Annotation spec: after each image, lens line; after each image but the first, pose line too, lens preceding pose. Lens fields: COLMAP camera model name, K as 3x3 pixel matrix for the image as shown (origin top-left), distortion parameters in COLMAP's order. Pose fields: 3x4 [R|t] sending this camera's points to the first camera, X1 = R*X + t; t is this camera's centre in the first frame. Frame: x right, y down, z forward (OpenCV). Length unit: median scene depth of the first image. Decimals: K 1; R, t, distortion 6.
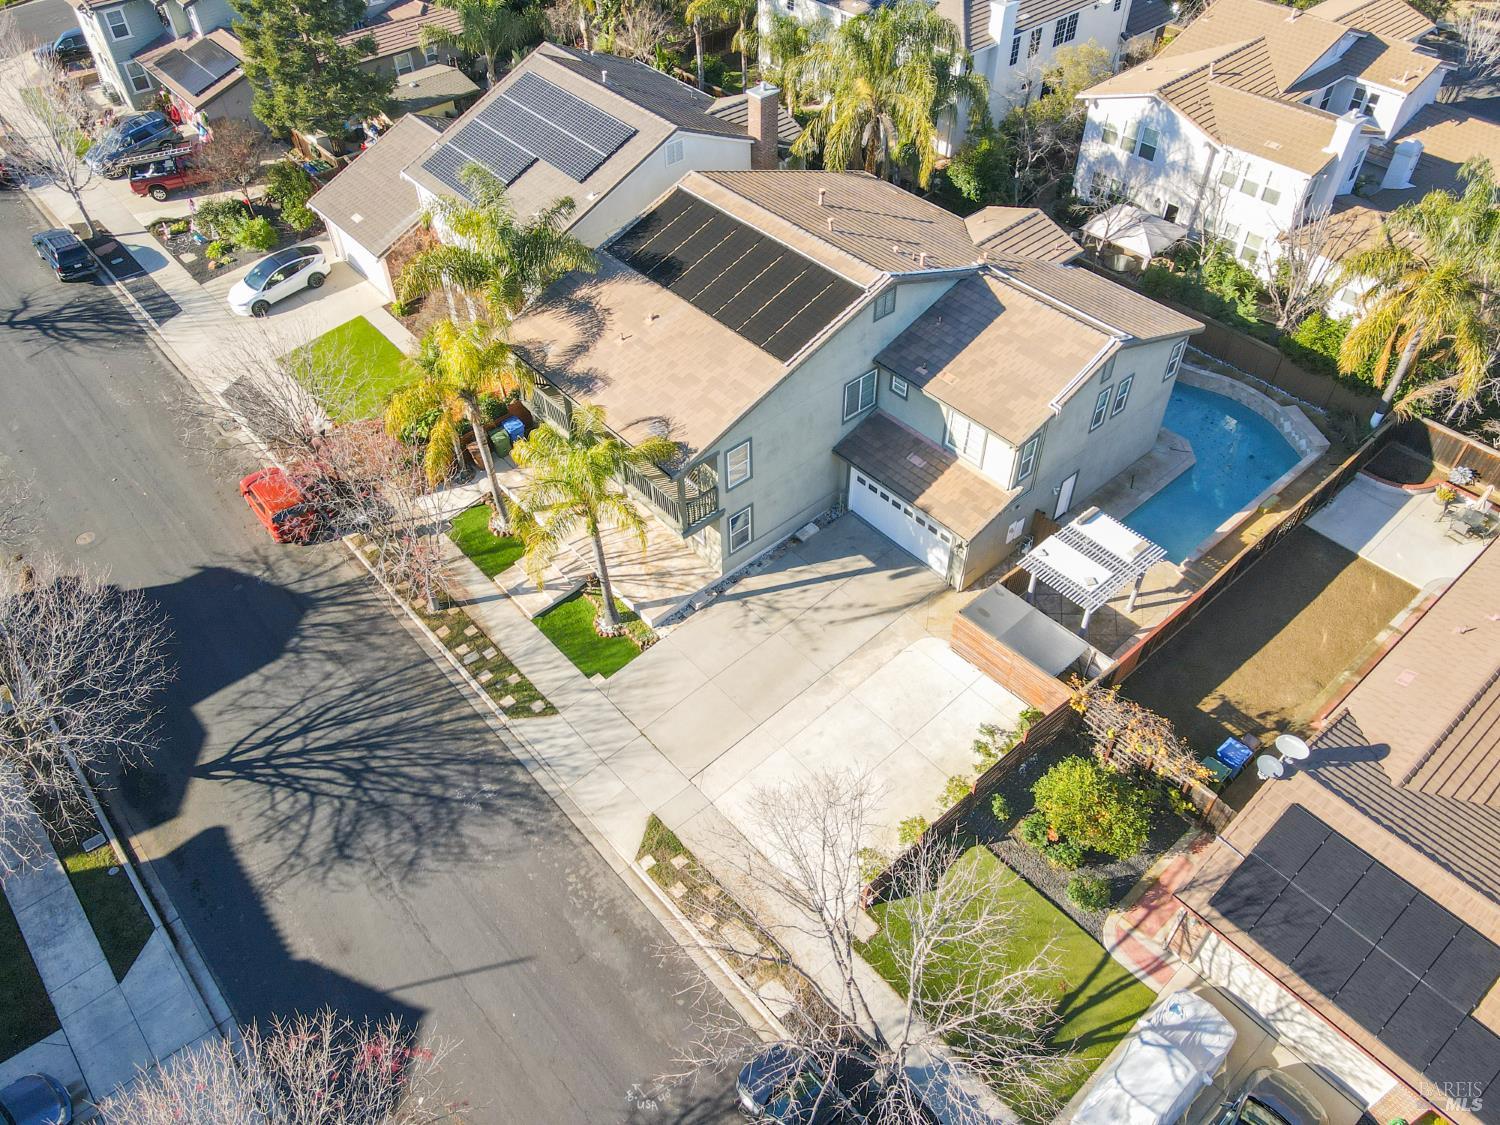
lens RADIAL K [[1110.5, 0, 750.0], [0, 1110.5, 562.5], [0, 0, 1]] dist [0.004365, 0.022555]
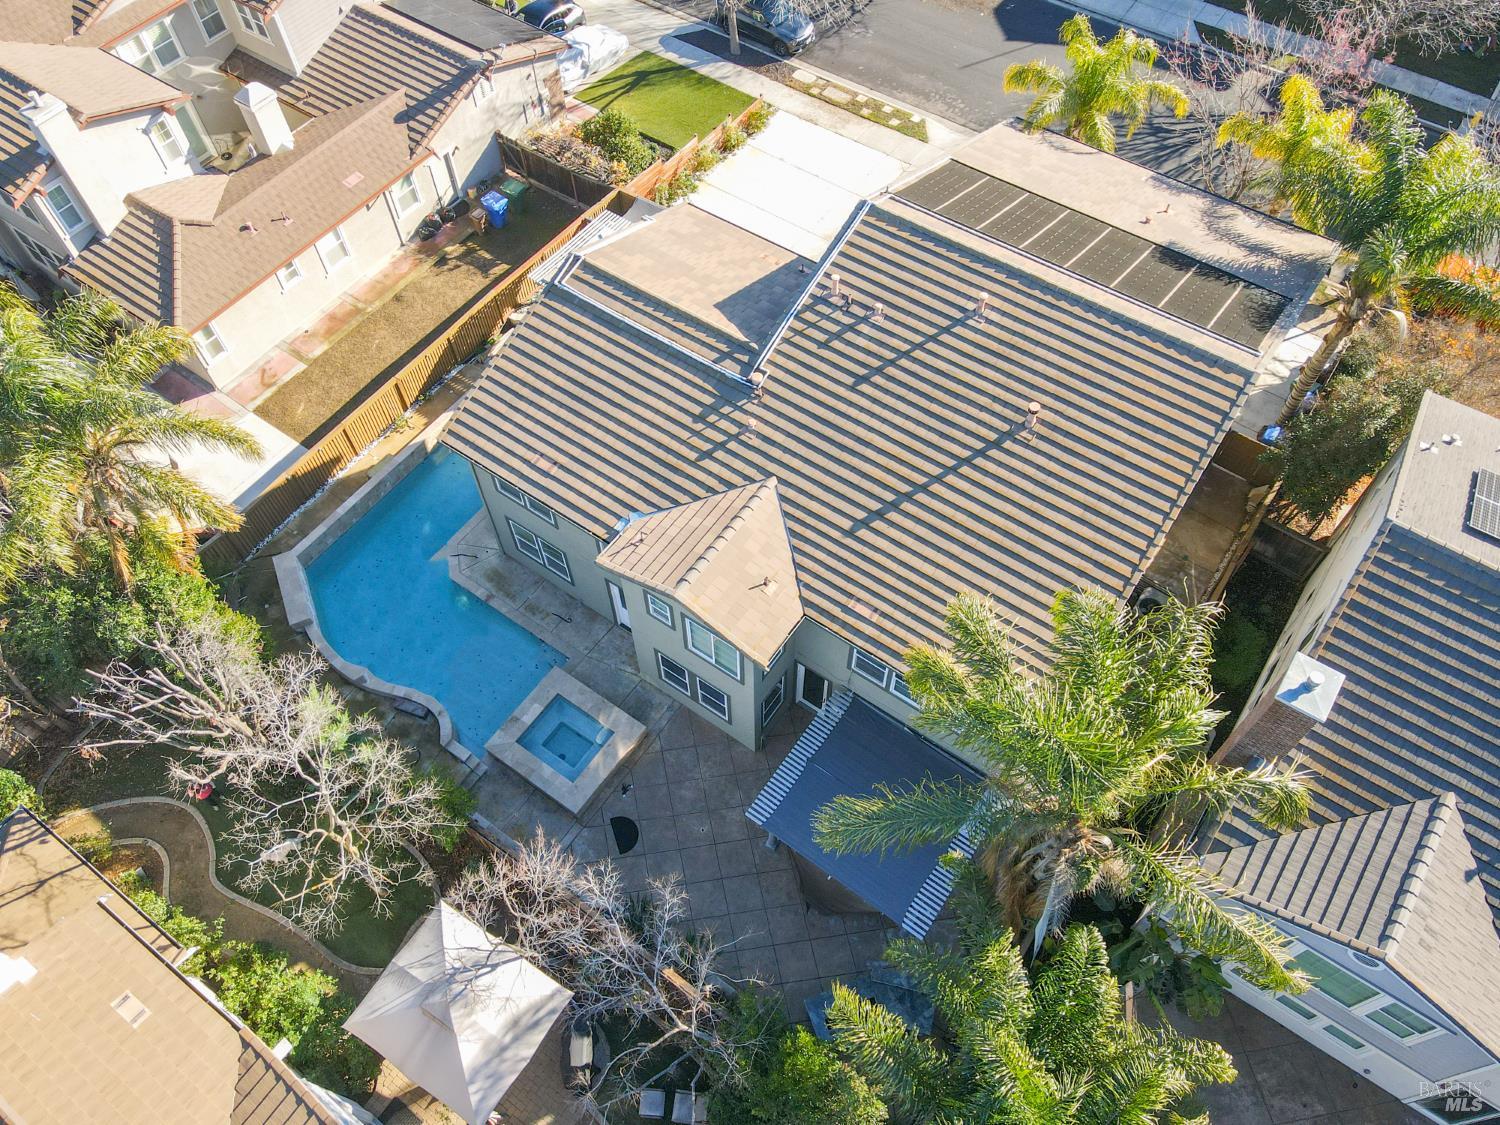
lens RADIAL K [[1110.5, 0, 750.0], [0, 1110.5, 562.5], [0, 0, 1]] dist [0.004365, 0.022555]
pose [[-0.972244, 0.207476, -0.108148, 0.315056], [-0.149615, -0.195938, 0.969135, -0.970270], [0.179882, 0.958416, 0.221541, 0.976498]]
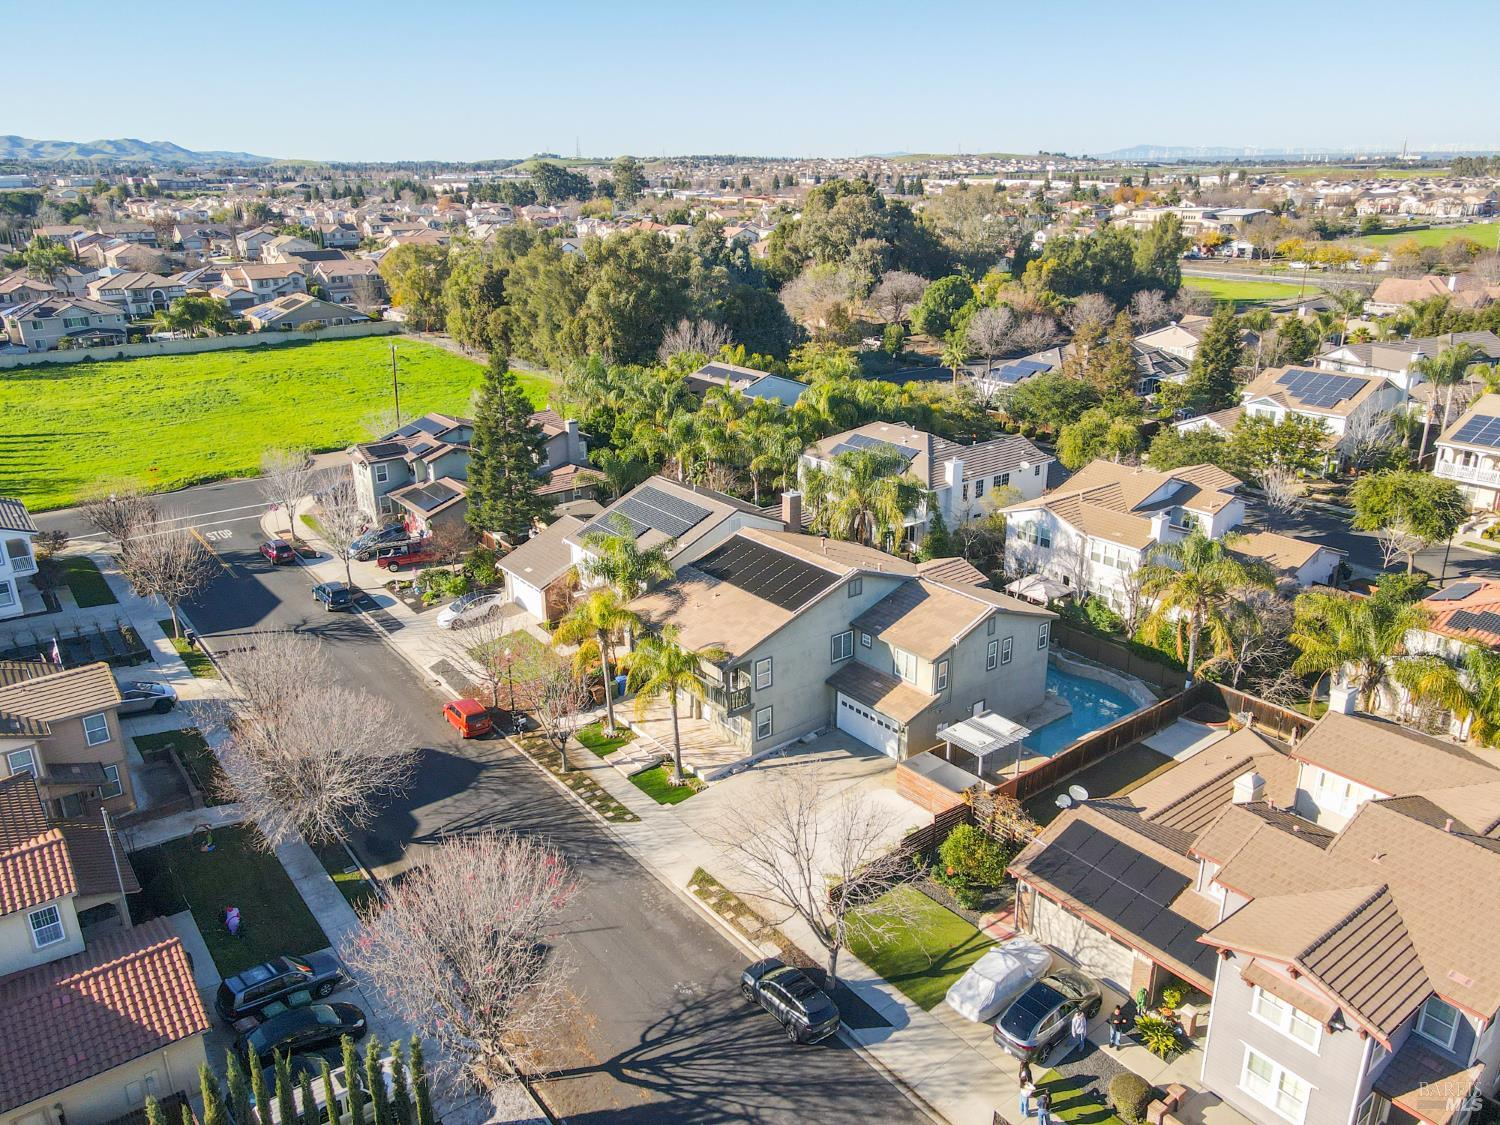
lens RADIAL K [[1105.2, 0, 754.9], [0, 1105.2, 567.2], [0, 0, 1]] dist [-0.048366, 0.177492]
pose [[0.998284, 0.020180, -0.054972, 0.058162], [-0.041532, 0.905788, -0.421691, 0.420943], [0.041283, 0.423251, 0.905072, -0.493477]]
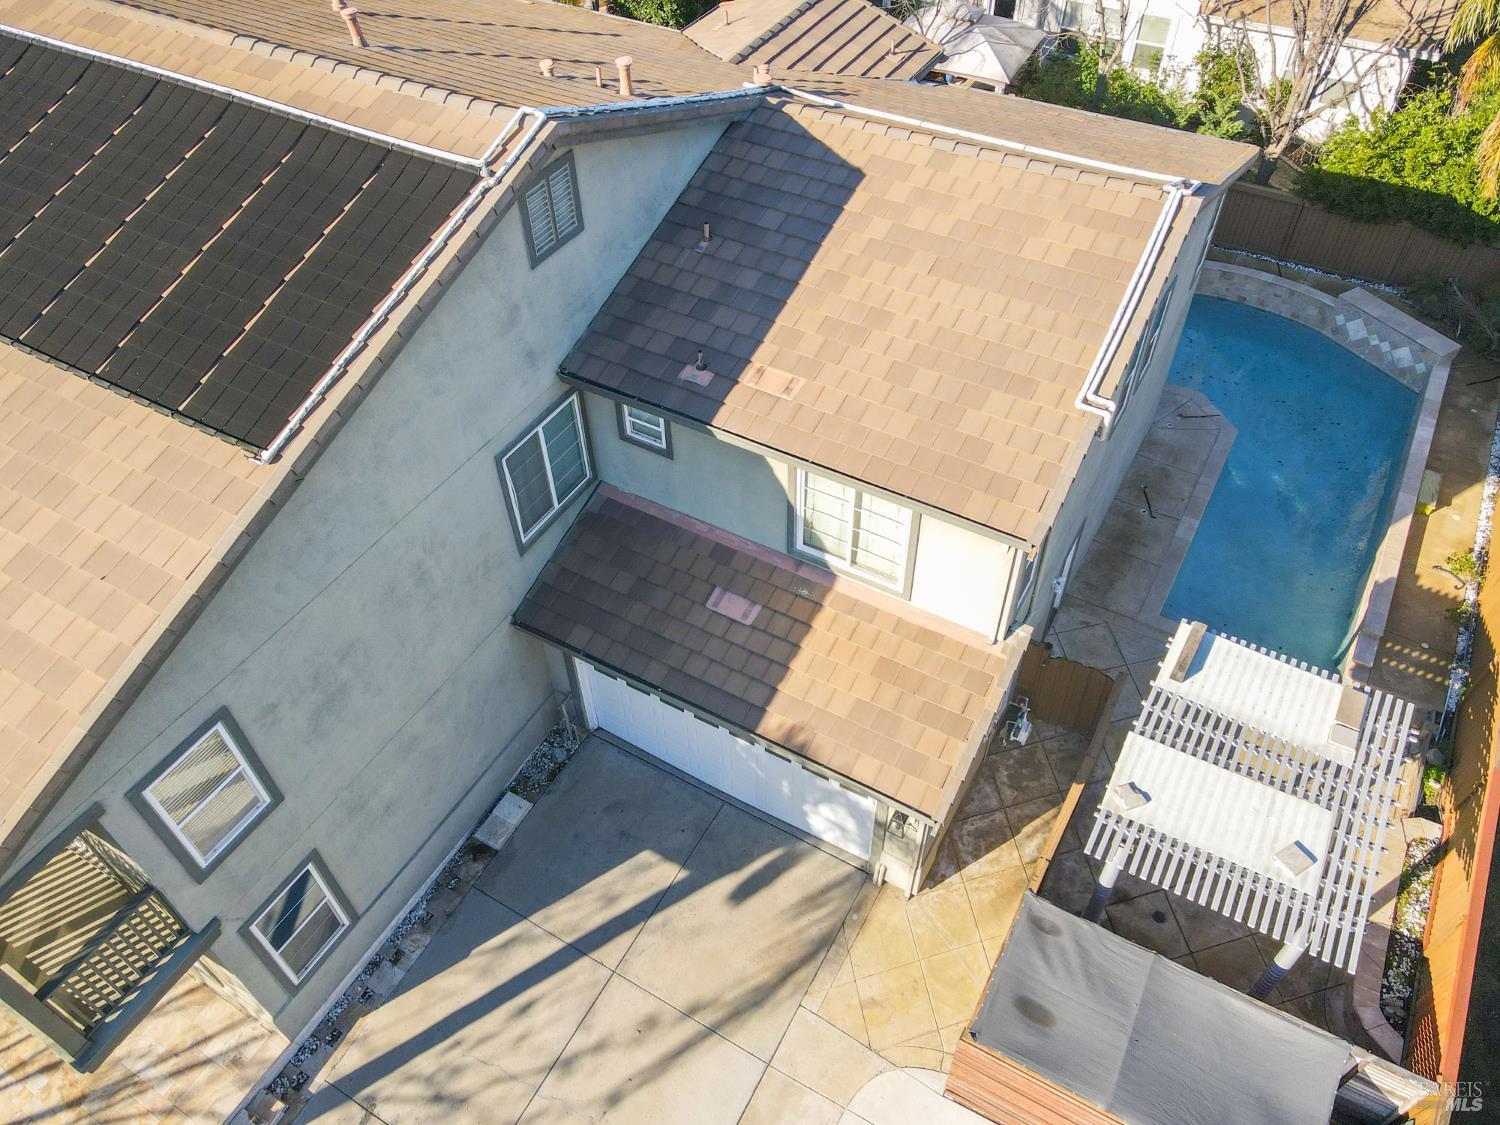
lens RADIAL K [[1110.5, 0, 750.0], [0, 1110.5, 562.5], [0, 0, 1]] dist [0.004365, 0.022555]
pose [[0.947340, -0.238296, 0.213921, 0.075660], [0.233657, 0.971178, 0.047099, -0.121403], [-0.218979, 0.005366, 0.975715, 0.615841]]
